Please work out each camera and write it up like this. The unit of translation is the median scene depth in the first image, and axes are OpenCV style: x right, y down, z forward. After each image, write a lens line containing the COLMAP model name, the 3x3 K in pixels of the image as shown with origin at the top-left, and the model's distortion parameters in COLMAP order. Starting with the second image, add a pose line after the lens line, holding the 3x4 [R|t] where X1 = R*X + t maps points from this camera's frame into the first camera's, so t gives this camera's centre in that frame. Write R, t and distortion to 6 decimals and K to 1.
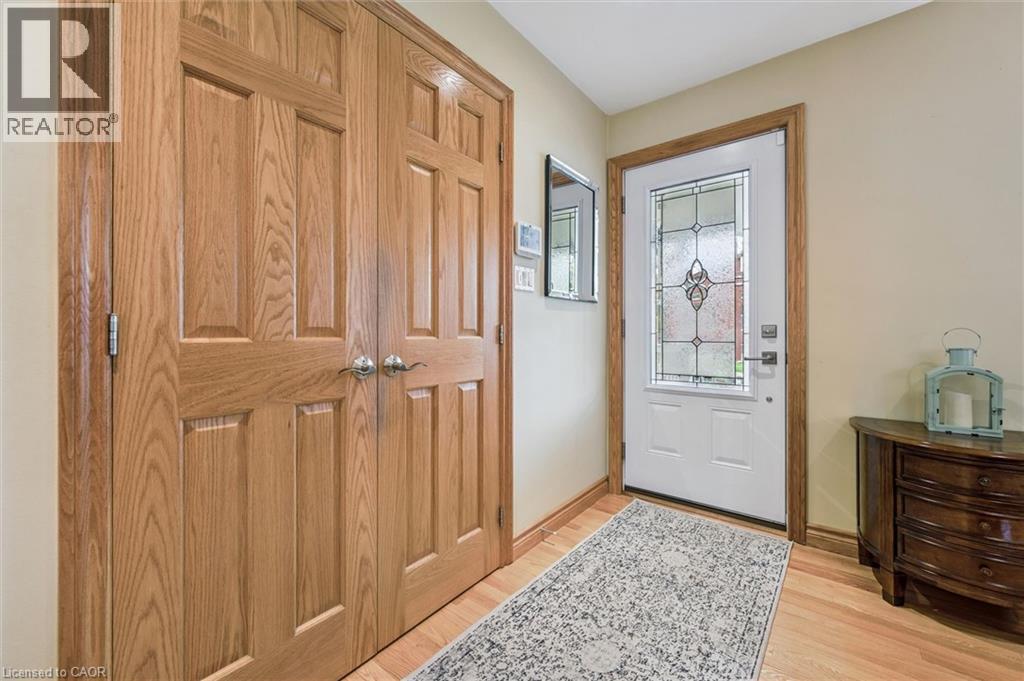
lens RADIAL K [[405.8, 0, 512.6], [0, 405.8, 333.2], [0, 0, 1]] dist [-0.002407, -0.000228]
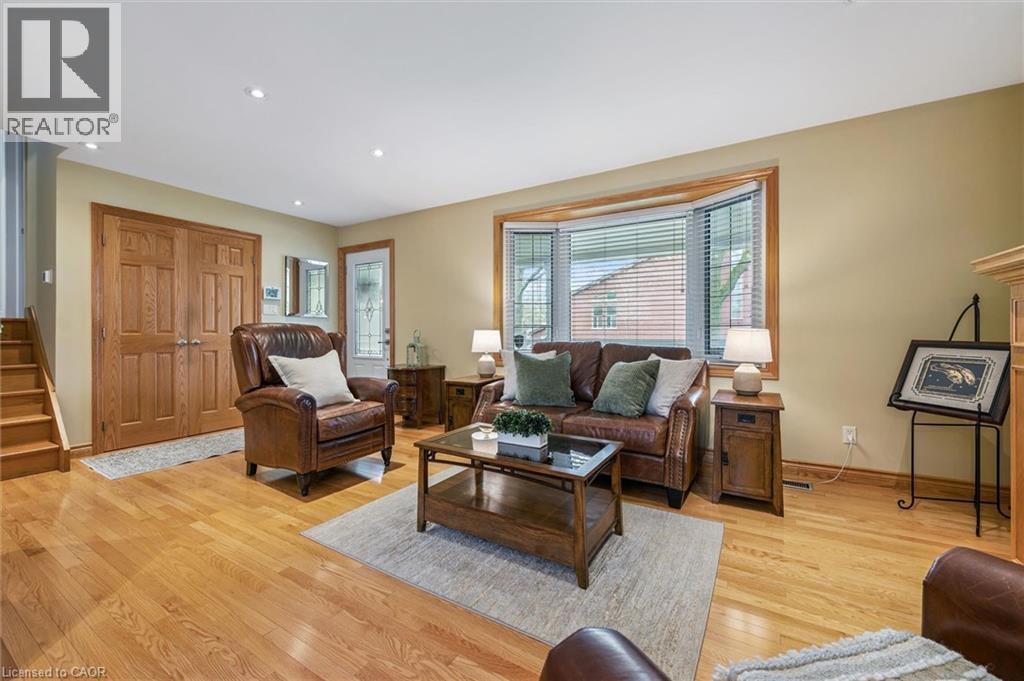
lens RADIAL K [[405.8, 0, 512.6], [0, 405.8, 333.2], [0, 0, 1]] dist [-0.002407, -0.000228]
pose [[0.991734, -0.003695, 0.128255, 1.489798], [0.003555, 0.999993, 0.001326, 0.011844], [-0.128259, -0.000859, 0.991740, -2.058074]]
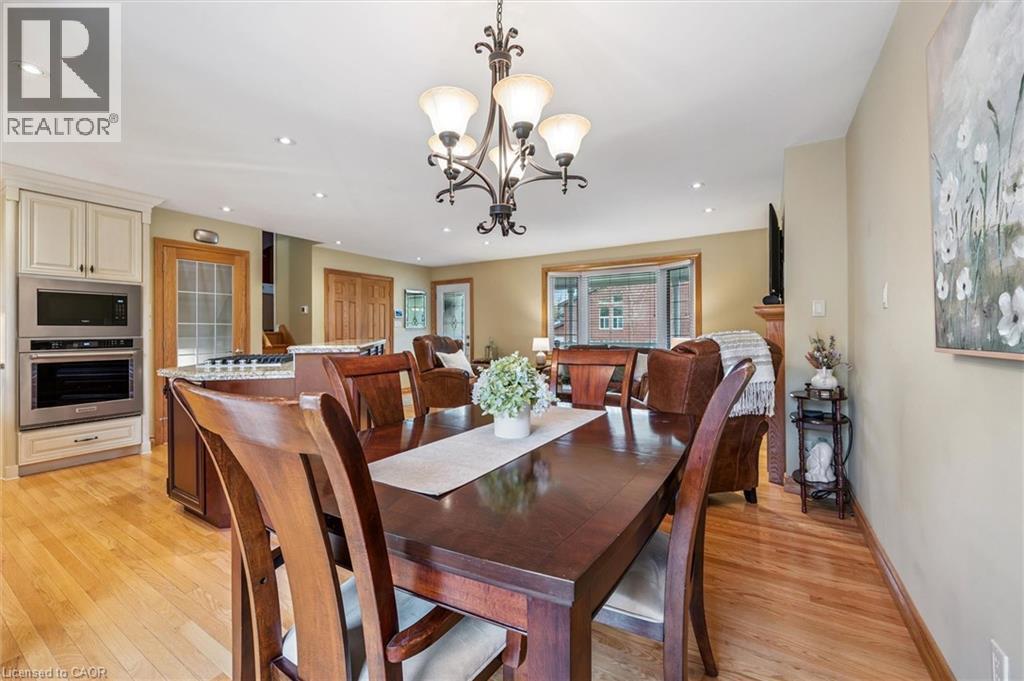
lens RADIAL K [[410.0, 0, 504.6], [0, 410.0, 337.4], [0, 0, 1]] dist [-0.000879, -0.000191]
pose [[0.995302, -0.006691, 0.096584, 0.852584], [0.005562, 0.999913, 0.011950, -0.061564], [-0.096656, -0.011357, 0.995253, -3.837468]]
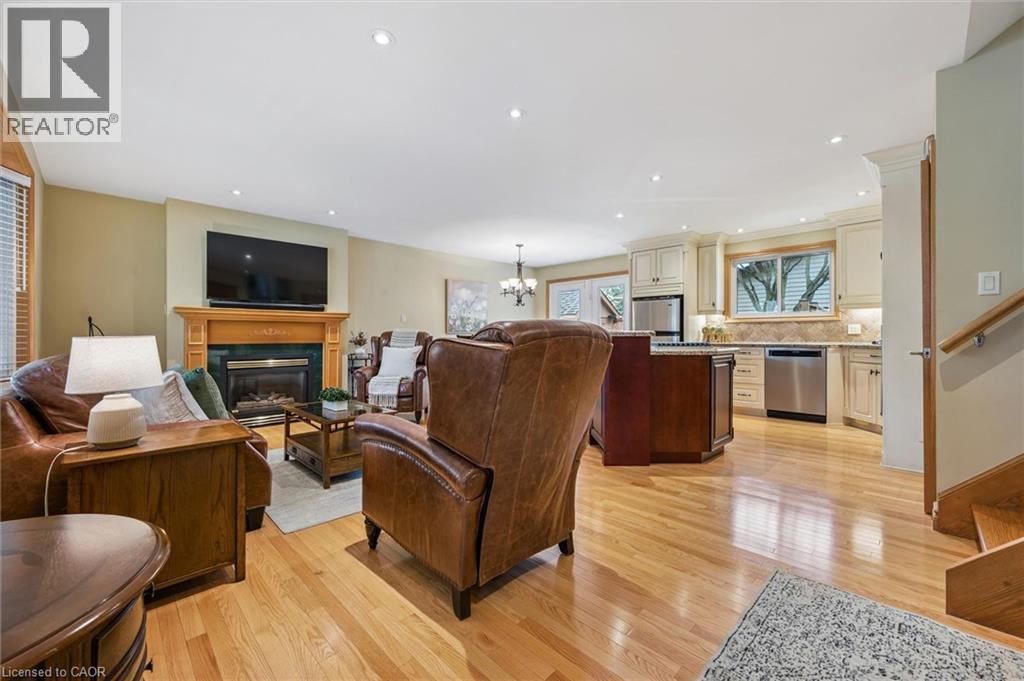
lens RADIAL K [[410.0, 0, 504.6], [0, 410.0, 337.4], [0, 0, 1]] dist [-0.000879, -0.000191]
pose [[-0.991478, 0.004024, 0.130209, 0.517567], [0.005160, 0.999951, 0.008391, -0.006489], [-0.130169, 0.008991, -0.991451, 1.374052]]
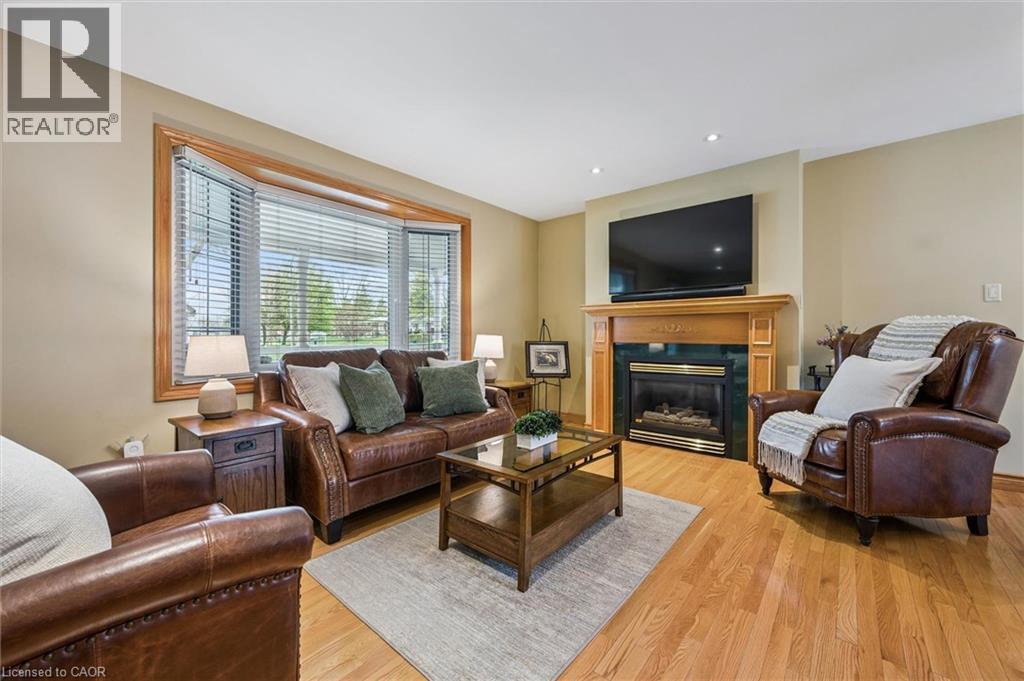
lens RADIAL K [[405.8, 0, 512.6], [0, 405.8, 333.2], [0, 0, 1]] dist [-0.002407, -0.000228]
pose [[0.022728, 0.006673, 0.999719, 0.262974], [0.006789, 0.999954, -0.006829, 0.006951], [-0.999719, 0.006942, 0.022682, -0.627229]]
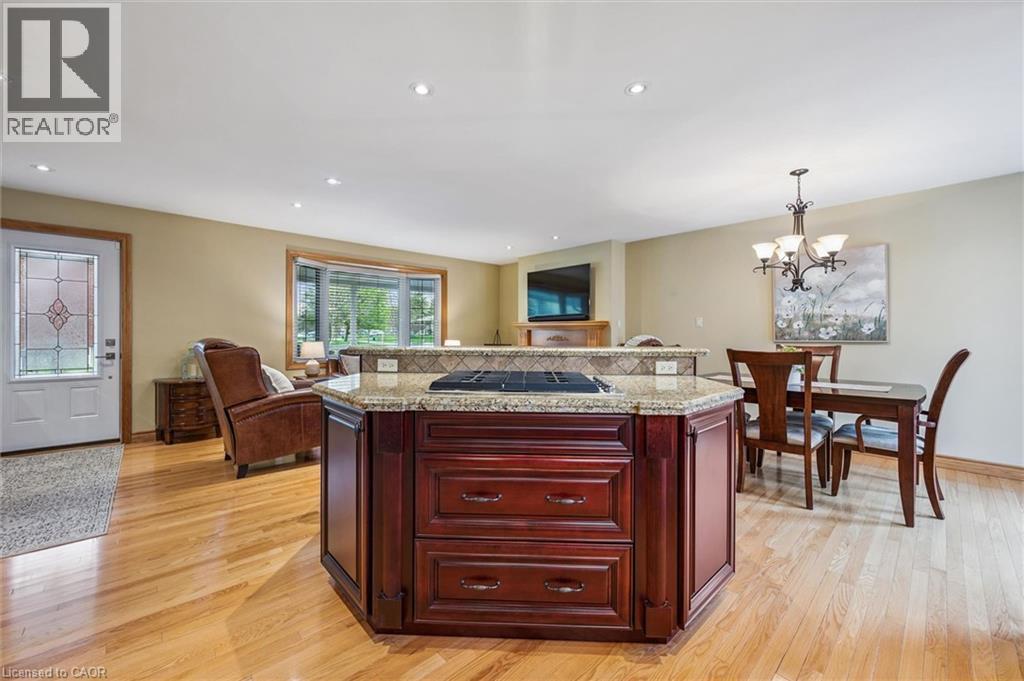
lens RADIAL K [[405.8, 0, 512.6], [0, 405.8, 333.2], [0, 0, 1]] dist [-0.002407, -0.000228]
pose [[0.146746, 0.003749, 0.989167, -1.426417], [-0.002062, 0.999992, -0.003484, -0.064740], [-0.989172, -0.001529, 0.146752, -1.696199]]
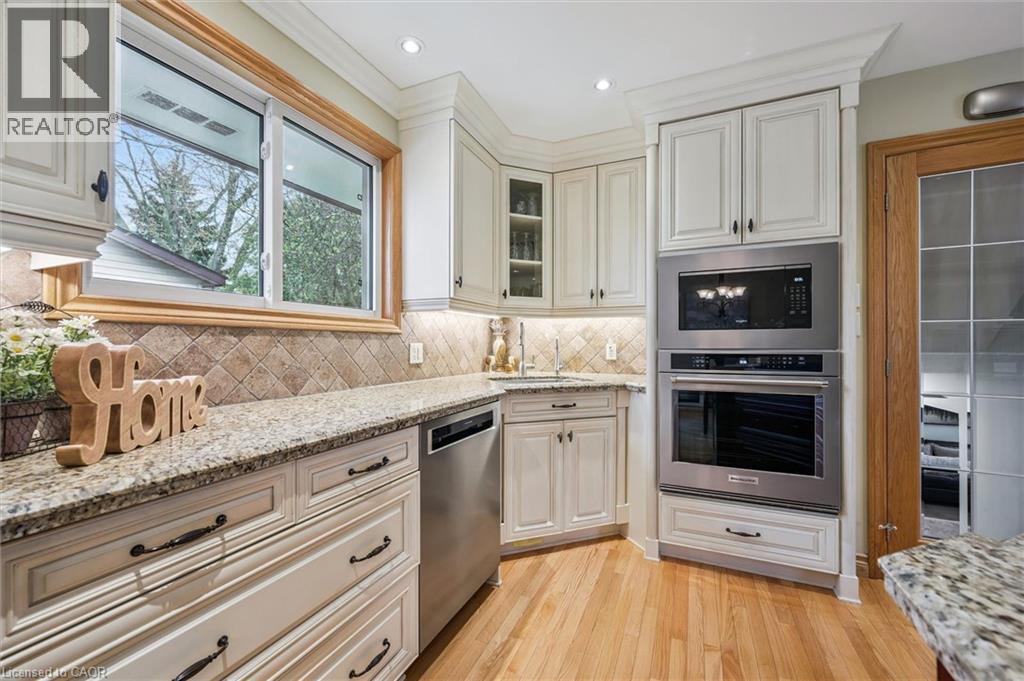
lens RADIAL K [[410.0, 0, 504.6], [0, 410.0, 337.4], [0, 0, 1]] dist [-0.000879, -0.000191]
pose [[0.229491, -0.020660, -0.973092, -0.229790], [-0.003931, 0.999747, -0.022153, -0.056086], [0.973303, 0.008909, 0.229351, -2.277808]]
